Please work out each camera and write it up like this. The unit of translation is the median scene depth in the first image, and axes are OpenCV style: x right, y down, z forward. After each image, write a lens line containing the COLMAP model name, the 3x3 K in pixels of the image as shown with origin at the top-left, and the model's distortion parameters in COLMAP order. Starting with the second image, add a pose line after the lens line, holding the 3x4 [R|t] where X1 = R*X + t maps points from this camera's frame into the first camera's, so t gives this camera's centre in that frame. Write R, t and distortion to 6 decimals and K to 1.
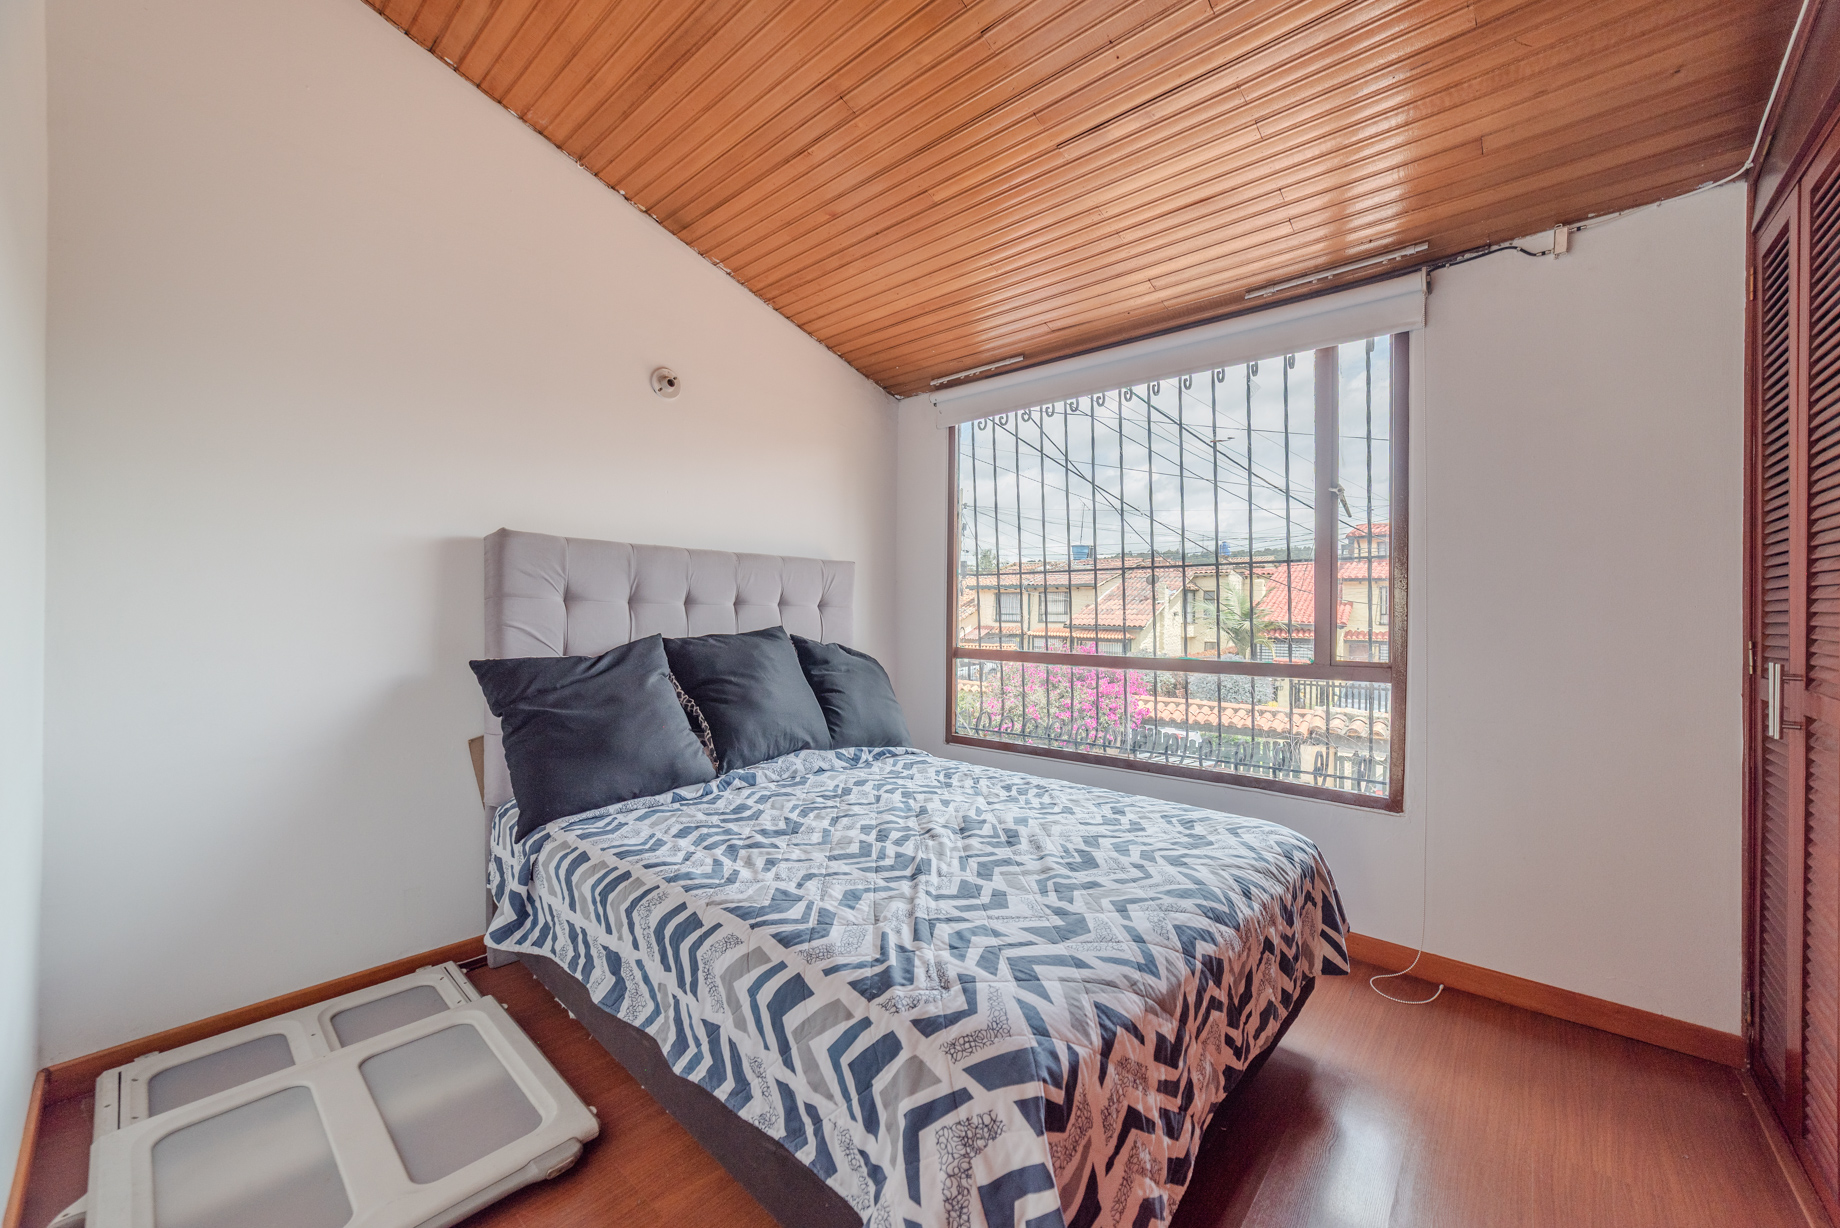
lens RADIAL K [[711.3, 0, 925.1], [0, 711.3, 613.7], [0, 0, 1]] dist [-0.022990, 0.011186]
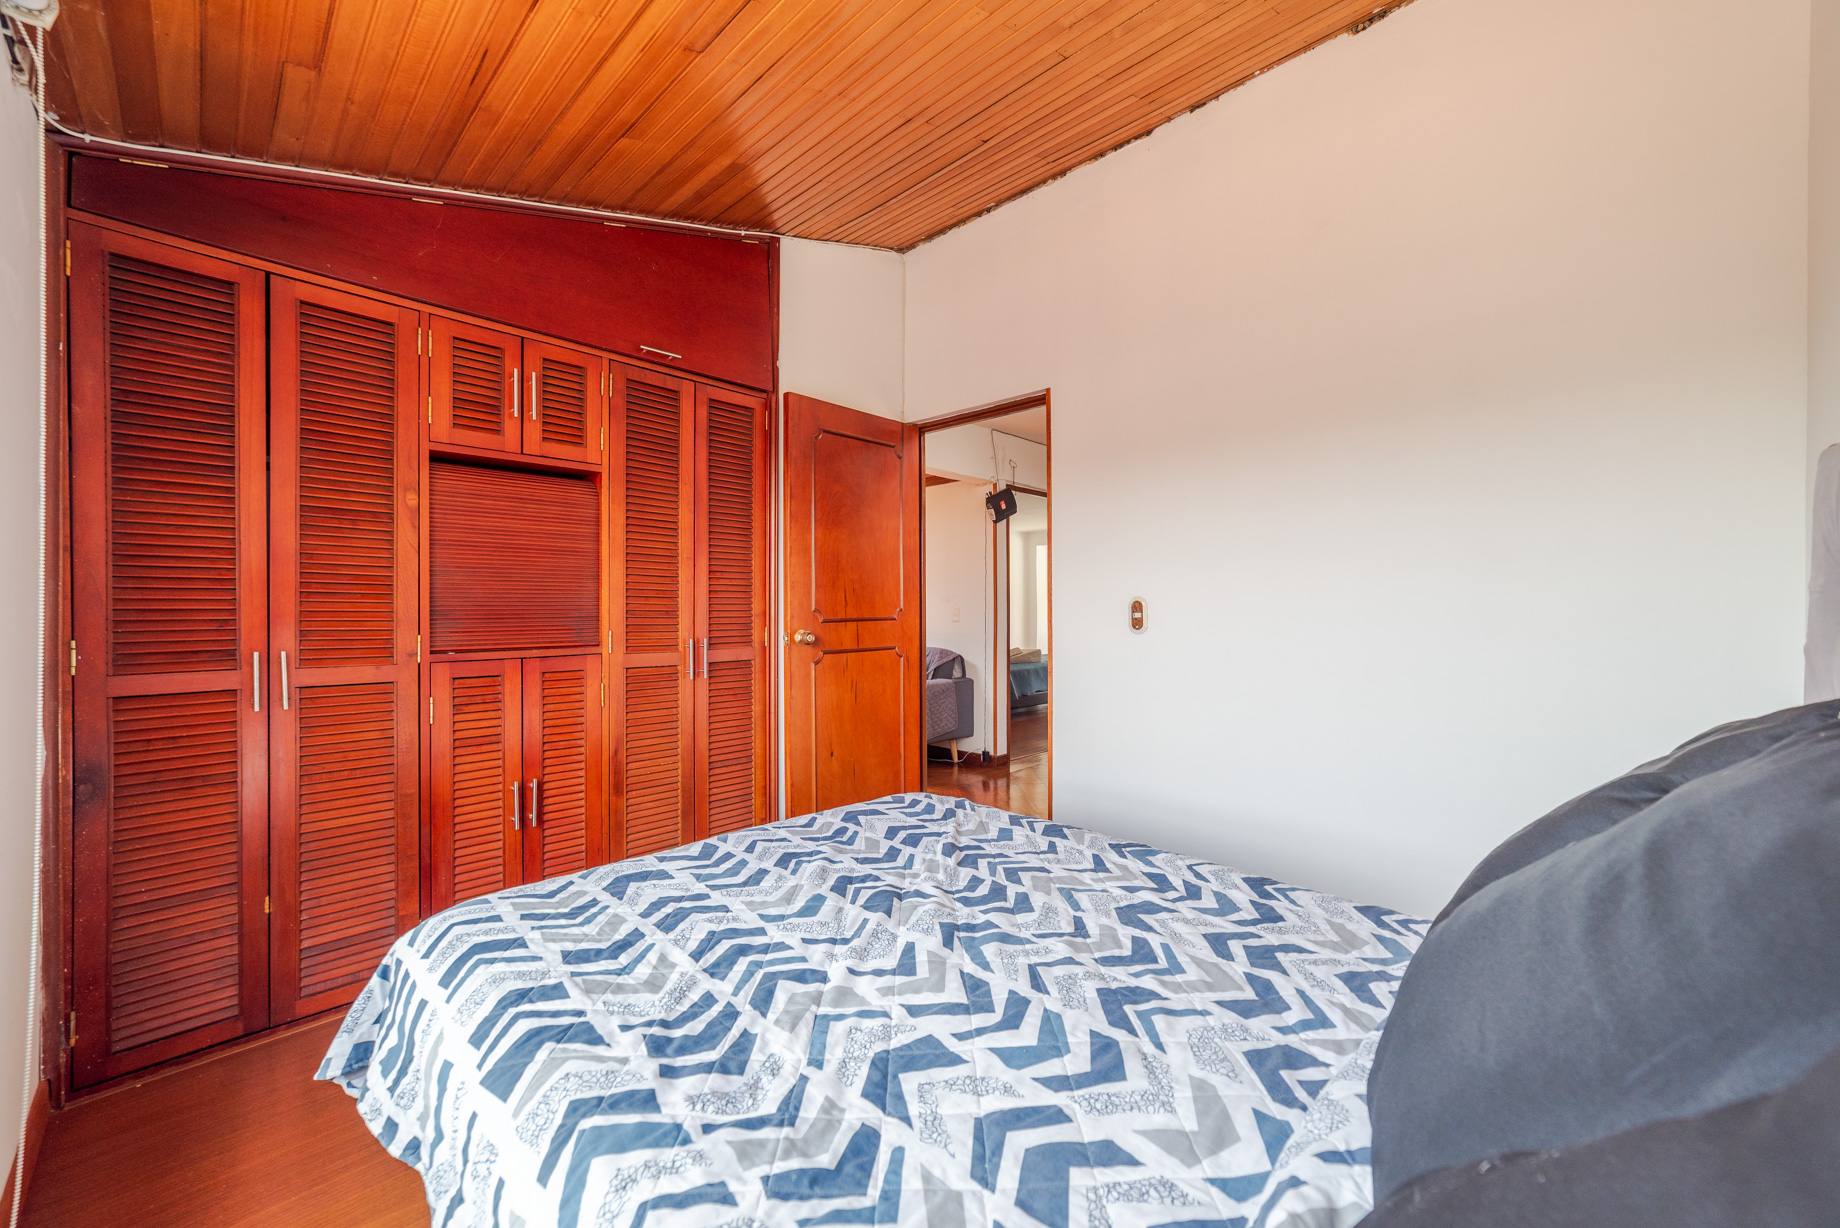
lens RADIAL K [[711.3, 0, 925.1], [0, 711.3, 613.7], [0, 0, 1]] dist [-0.022990, 0.011186]
pose [[-0.998987, -0.004440, 0.044773, -0.011657], [-0.004095, 0.999961, 0.007789, -0.010398], [-0.044806, 0.007598, -0.998967, 1.936904]]
